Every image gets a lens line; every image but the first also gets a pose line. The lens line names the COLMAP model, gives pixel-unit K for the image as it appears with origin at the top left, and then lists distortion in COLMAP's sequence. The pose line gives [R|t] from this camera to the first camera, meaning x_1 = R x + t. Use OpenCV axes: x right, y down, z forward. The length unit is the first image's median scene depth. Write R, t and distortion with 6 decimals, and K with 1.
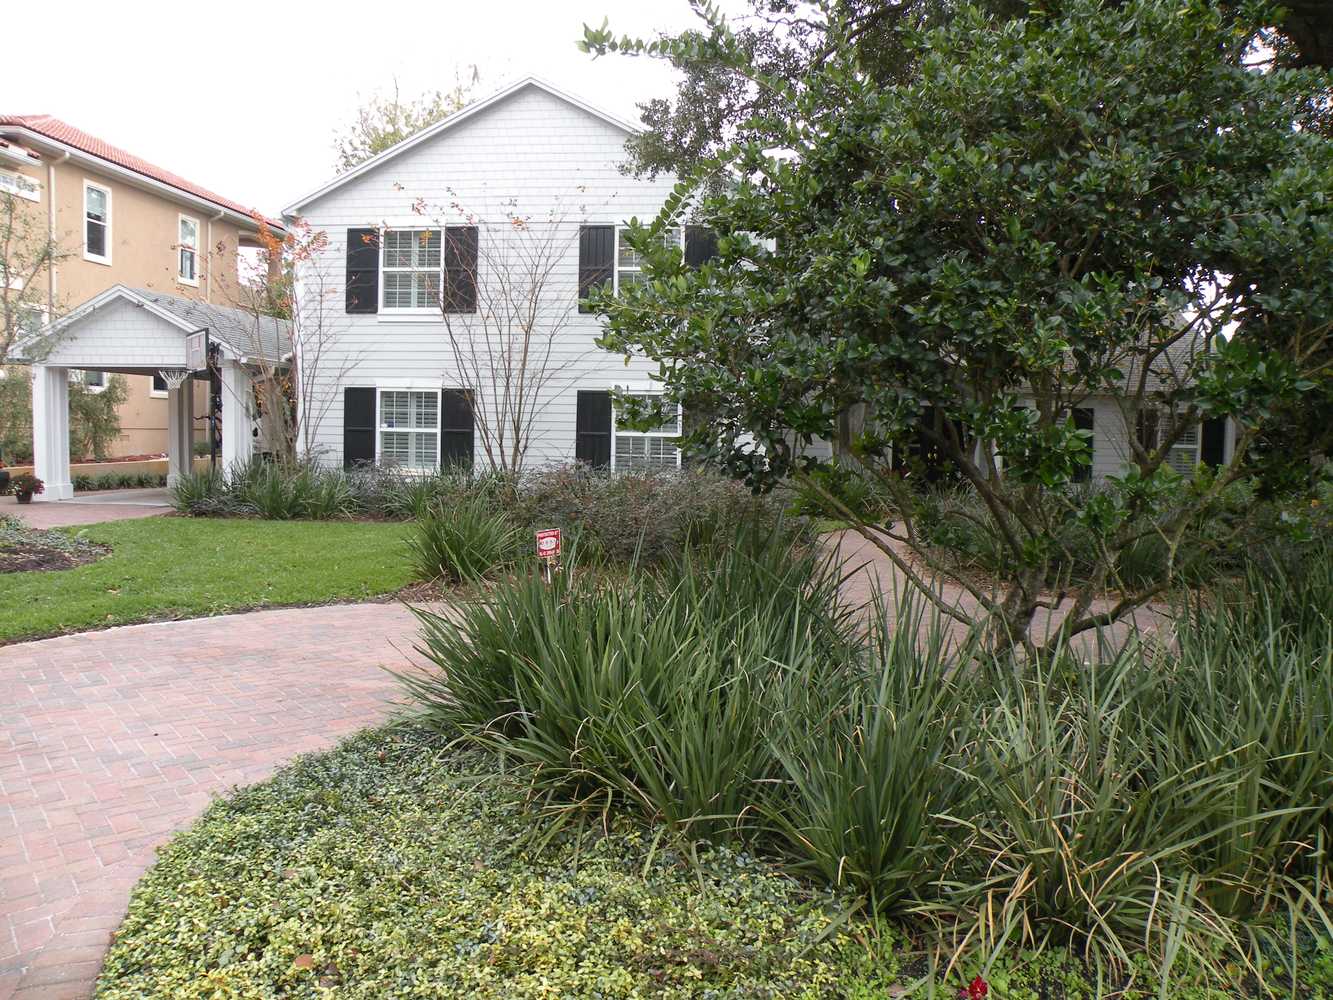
lens RADIAL K [[1012.9, 0, 666.5], [0, 1012.9, 500.0], [0, 0, 1]] dist [-0.150153, 0.121396]
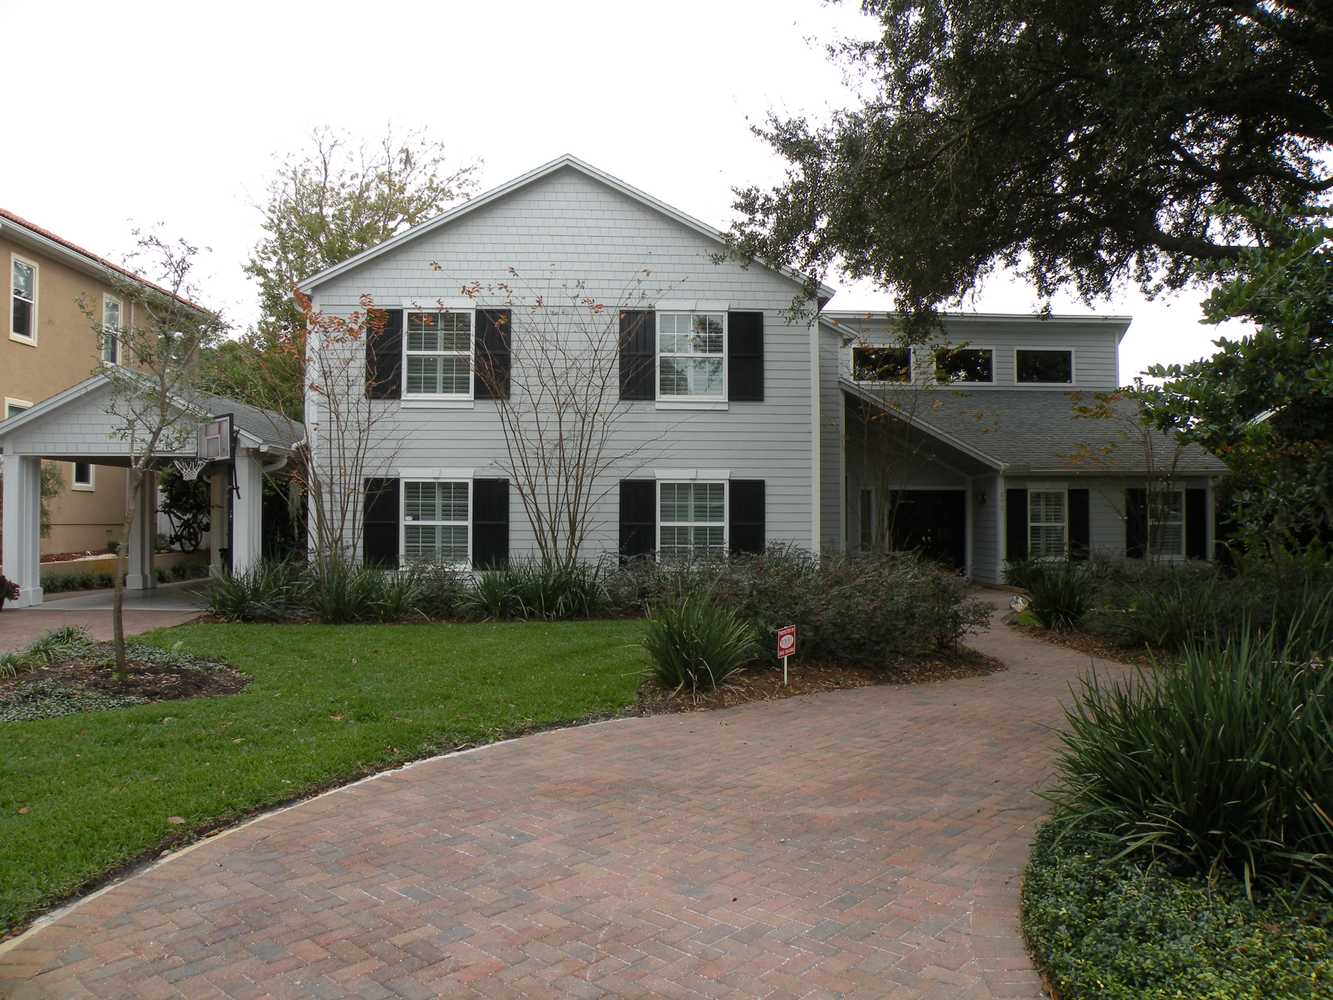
lens RADIAL K [[1012.9, 0, 666.5], [0, 1012.9, 500.0], [0, 0, 1]] dist [-0.150153, 0.121396]
pose [[0.989441, -0.014865, 0.144171, -0.180859], [0.027126, 0.996142, -0.083453, -0.006965], [-0.142374, 0.086483, 0.986028, 0.040825]]
